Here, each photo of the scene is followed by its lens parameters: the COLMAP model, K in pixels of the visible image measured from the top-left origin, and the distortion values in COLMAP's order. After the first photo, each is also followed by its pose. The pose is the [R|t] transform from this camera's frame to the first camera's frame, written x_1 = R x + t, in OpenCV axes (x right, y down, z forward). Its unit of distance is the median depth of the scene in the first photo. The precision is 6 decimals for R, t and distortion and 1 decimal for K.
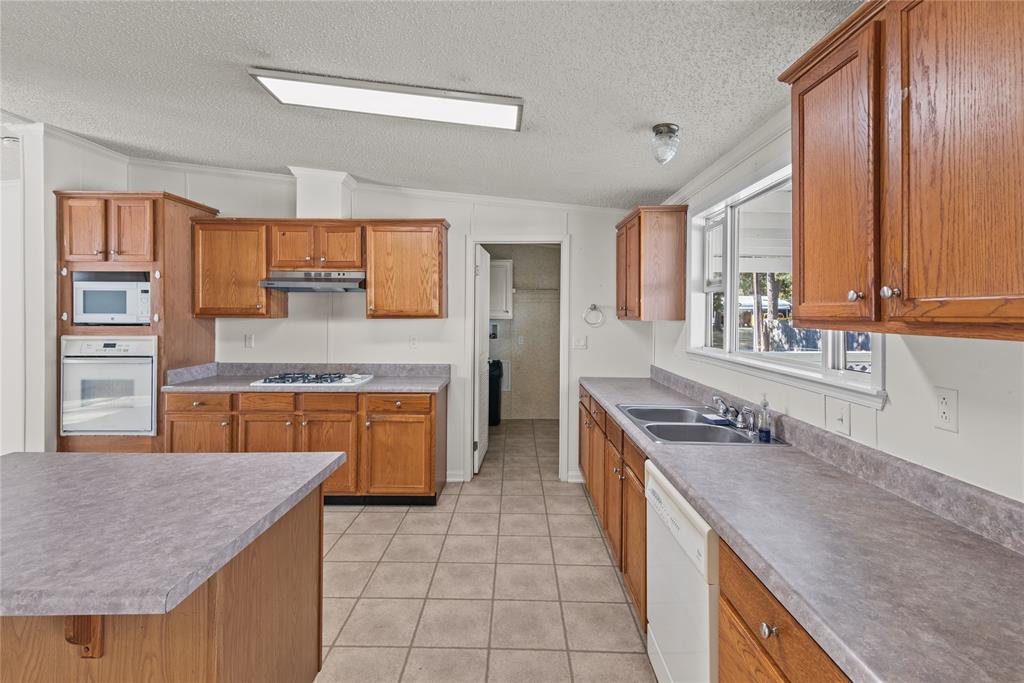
lens RADIAL K [[473.5, 0, 509.5], [0, 473.5, 316.7], [0, 0, 1]] dist [0.020646, -0.001230]
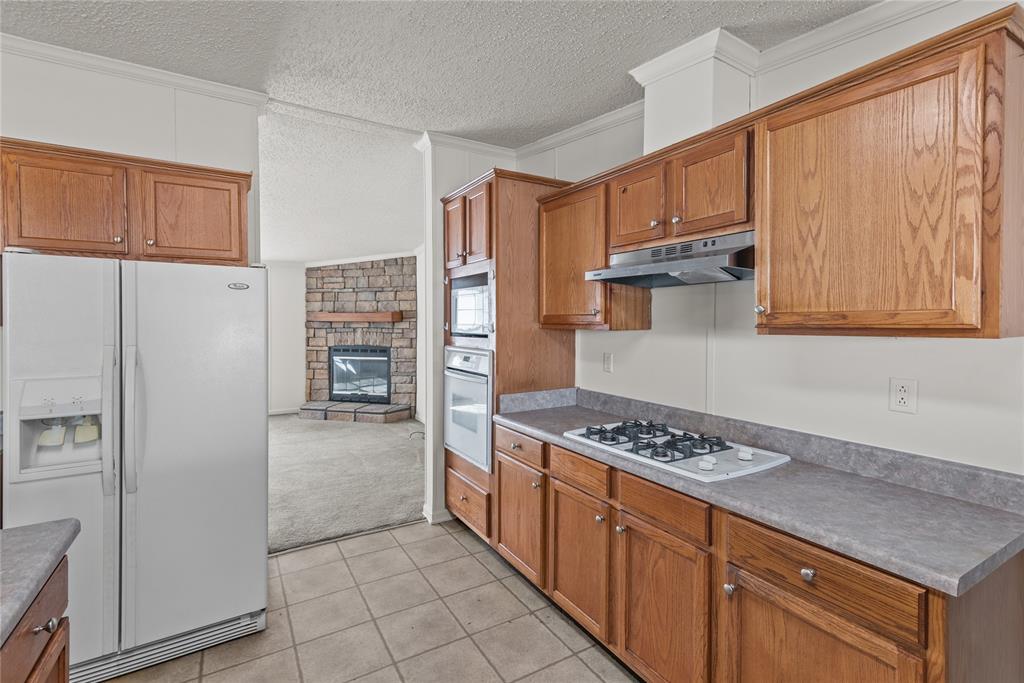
lens RADIAL K [[467.4, 0, 513.1], [0, 467.4, 325.5], [0, 0, 1]] dist [0.019068, -0.000526]
pose [[0.525873, 0.003666, -0.850555, -0.043474], [-0.003232, 0.999992, 0.002313, -0.003818], [0.850557, 0.001533, 0.525881, 0.569628]]
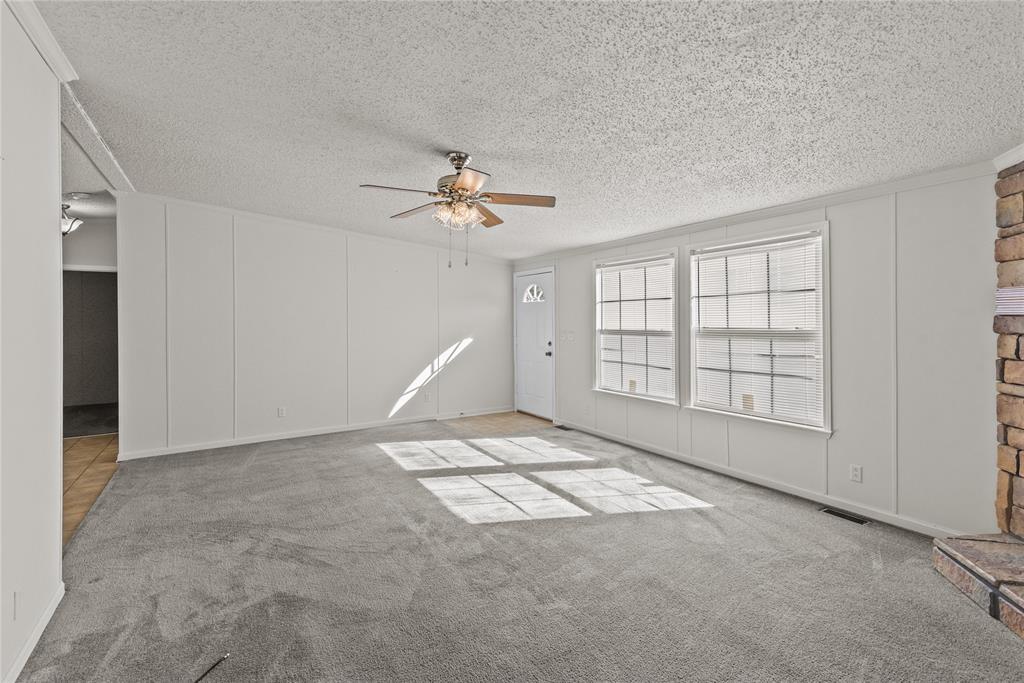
lens RADIAL K [[467.4, 0, 513.1], [0, 467.4, 325.5], [0, 0, 1]] dist [0.019068, -0.000526]
pose [[-0.838419, 0.009361, -0.544946, -1.092812], [0.000742, 0.999871, 0.016034, -0.010154], [0.545026, 0.013039, -0.838318, 1.061530]]
